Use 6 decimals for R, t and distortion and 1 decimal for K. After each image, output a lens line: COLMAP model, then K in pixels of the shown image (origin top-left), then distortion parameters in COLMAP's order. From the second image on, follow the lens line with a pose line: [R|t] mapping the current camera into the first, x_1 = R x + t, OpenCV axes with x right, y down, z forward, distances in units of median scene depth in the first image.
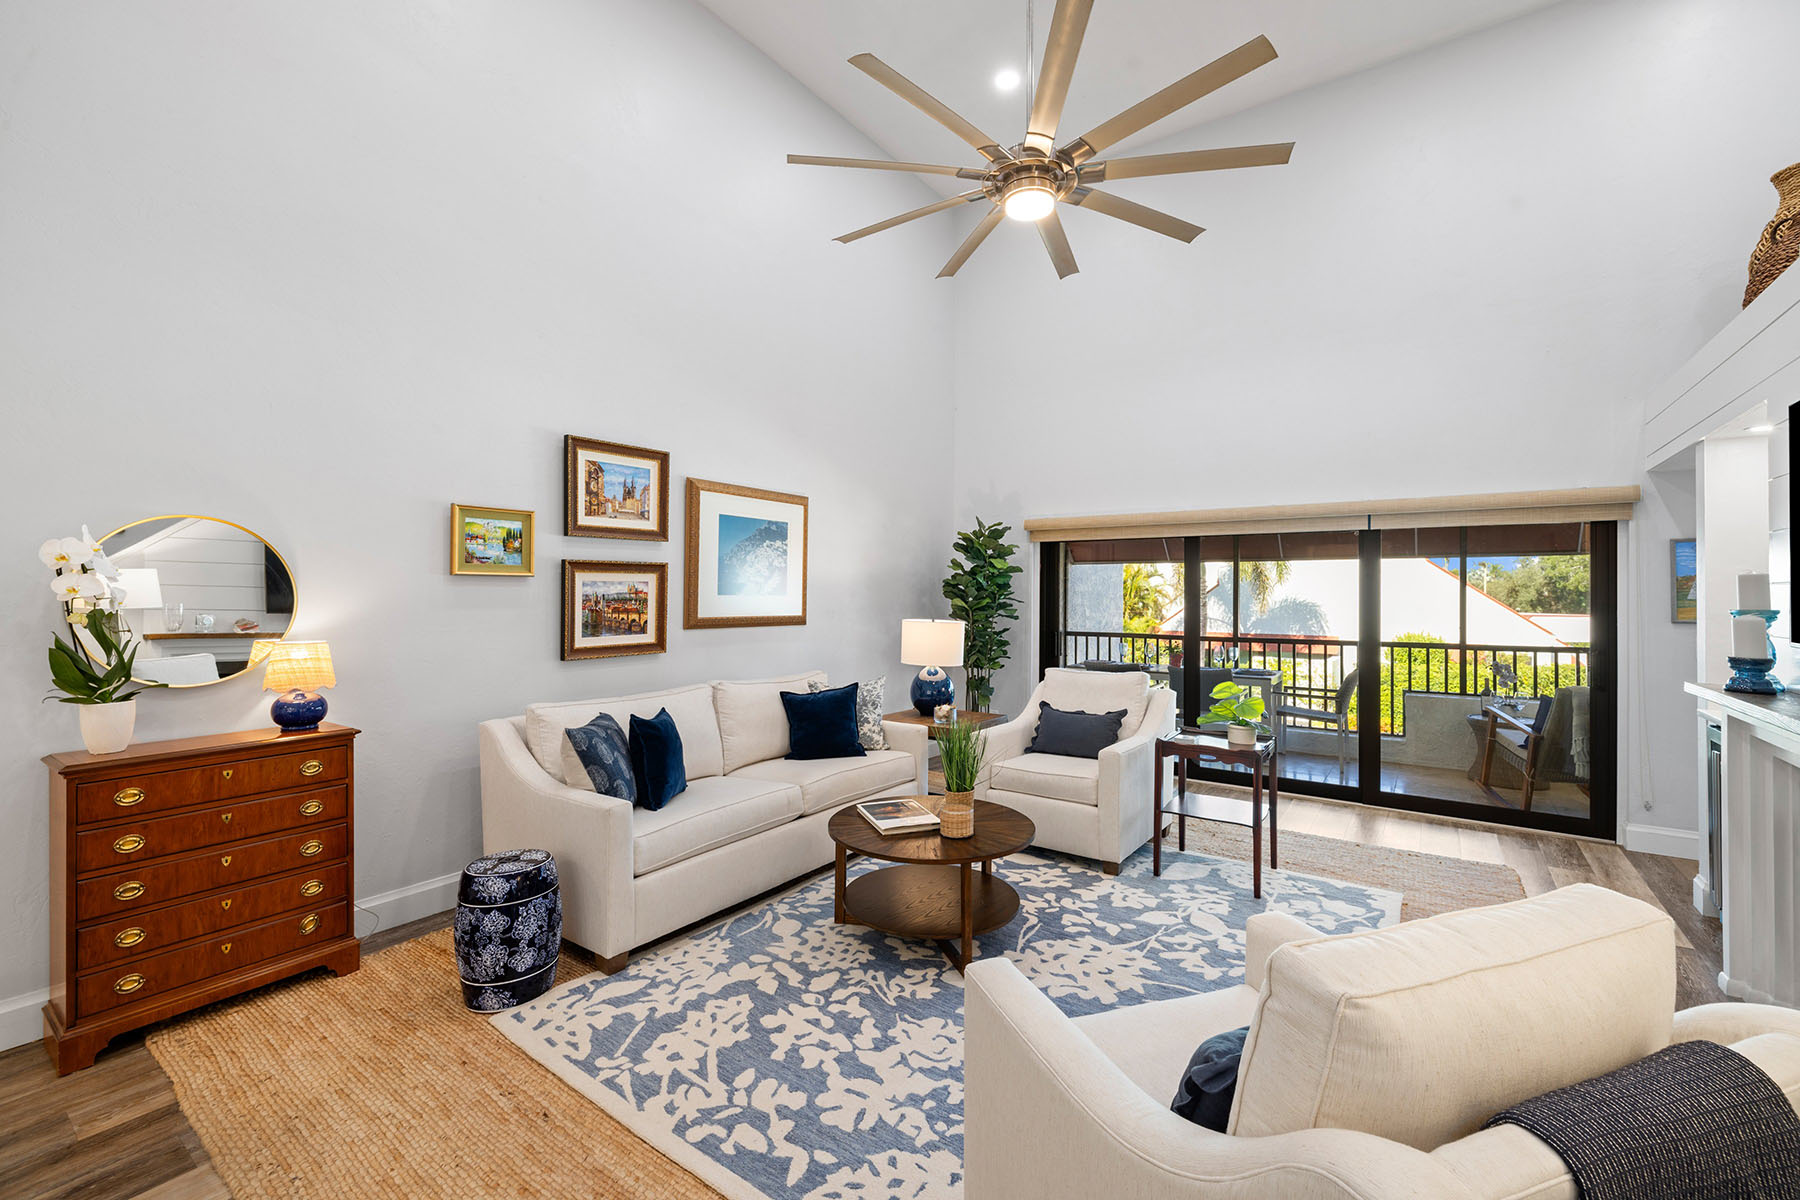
lens RADIAL K [[752.1, 0, 895.7], [0, 752.1, 586.7], [0, 0, 1]] dist [0.001091, 0.000207]
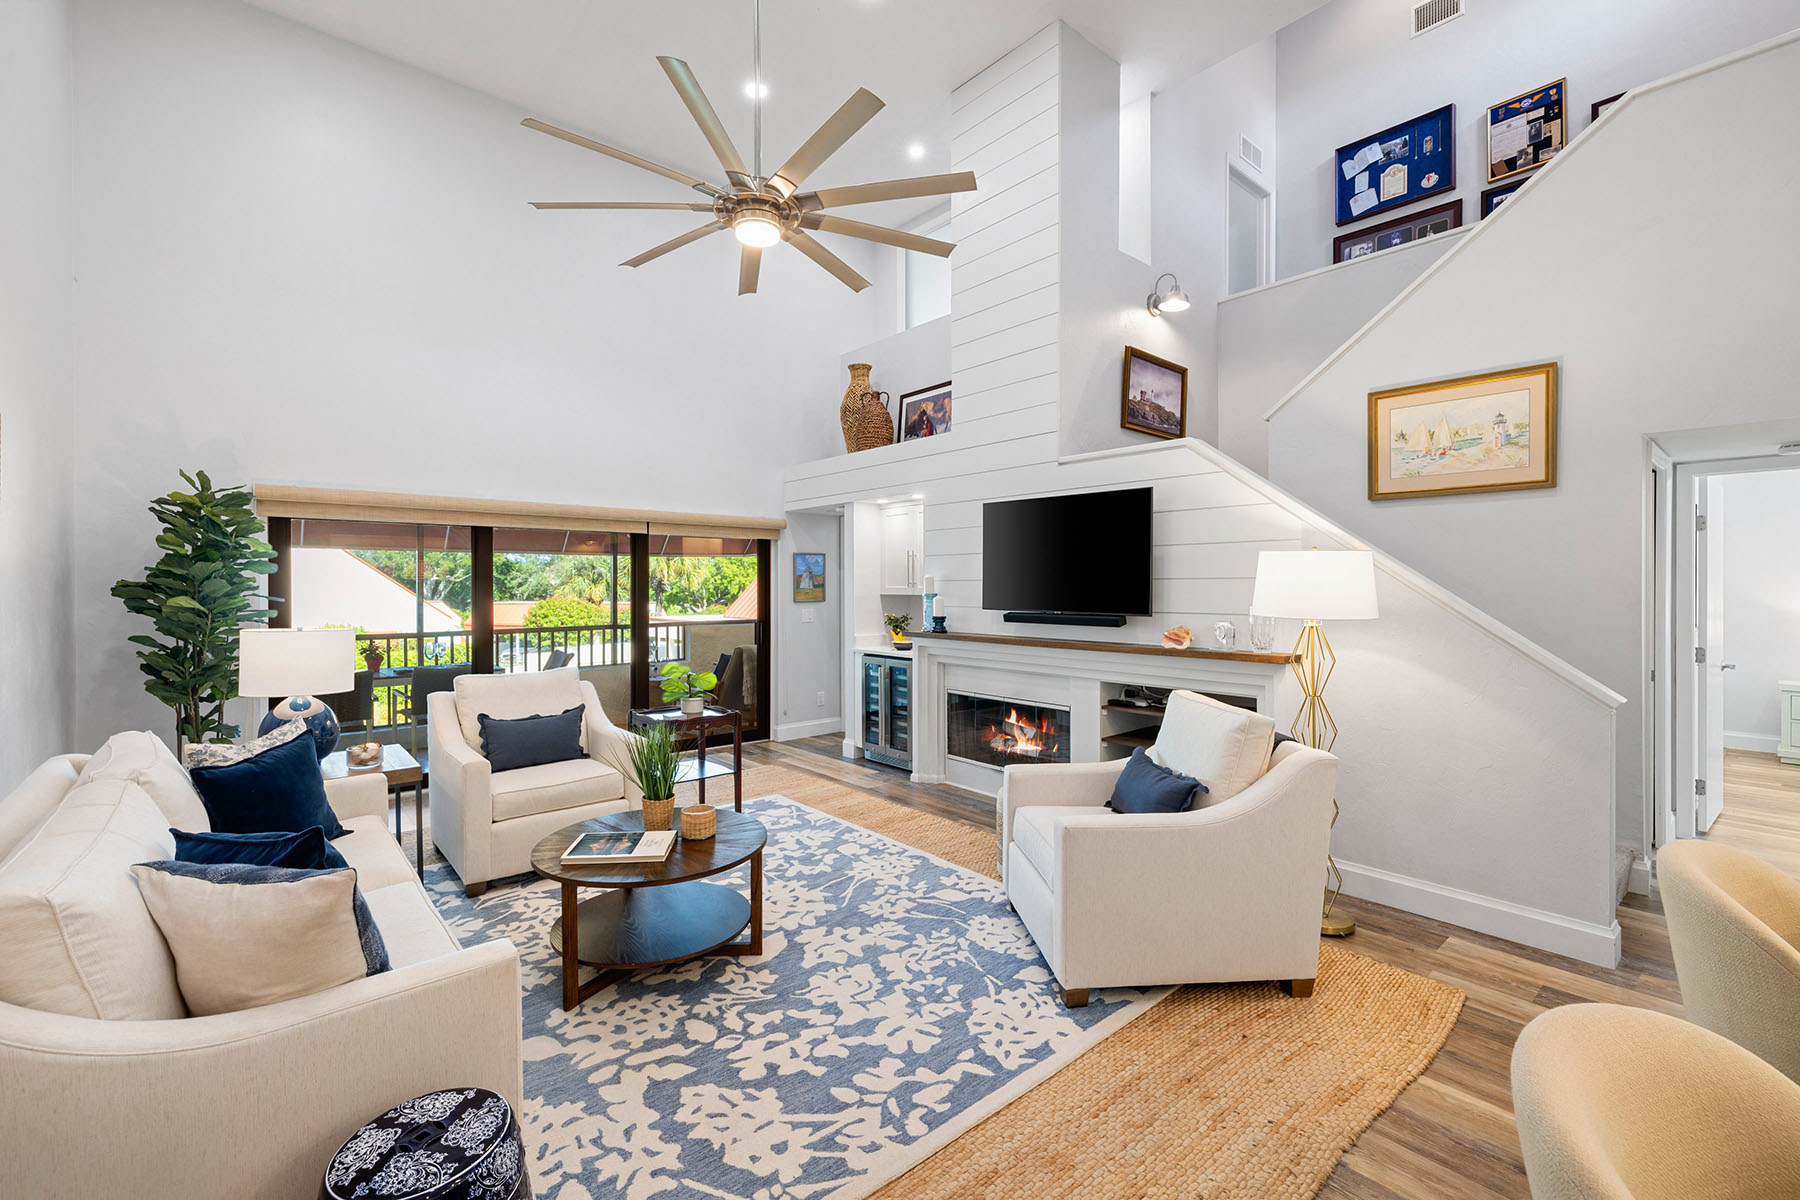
lens RADIAL K [[764.0, 0, 894.5], [0, 764.0, 590.3], [0, 0, 1]] dist [-0.000804, 0.000257]
pose [[0.239437, -0.011313, 0.970846, -0.782704], [-0.005868, 0.999897, 0.013098, -0.004644], [-0.970894, -0.008833, 0.239345, 0.491597]]
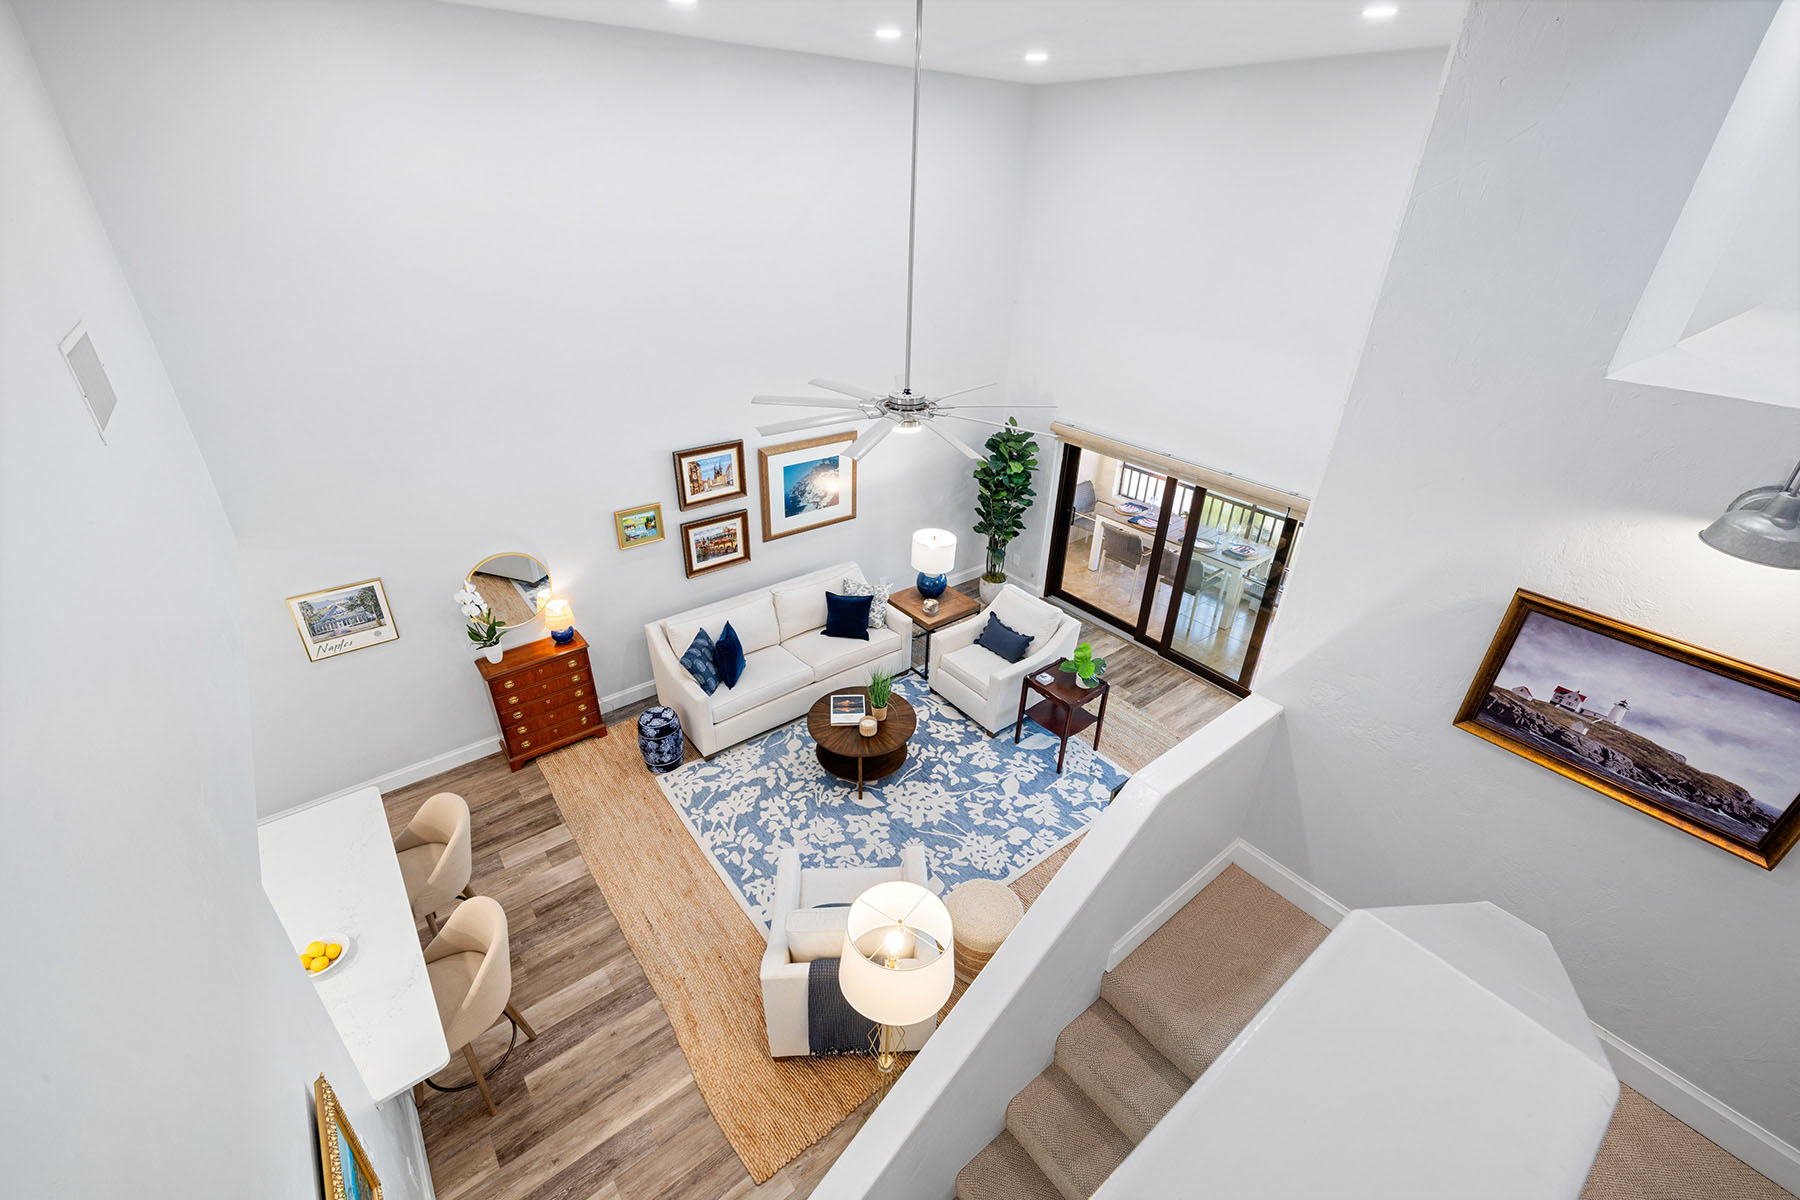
lens RADIAL K [[752.1, 0, 895.7], [0, 752.1, 586.7], [0, 0, 1]] dist [0.001091, 0.000207]
pose [[0.960063, 0.148804, -0.236930, 0.521570], [-0.018508, 0.878758, 0.476908, -0.868096], [0.279170, -0.453477, 0.846417, -0.414711]]
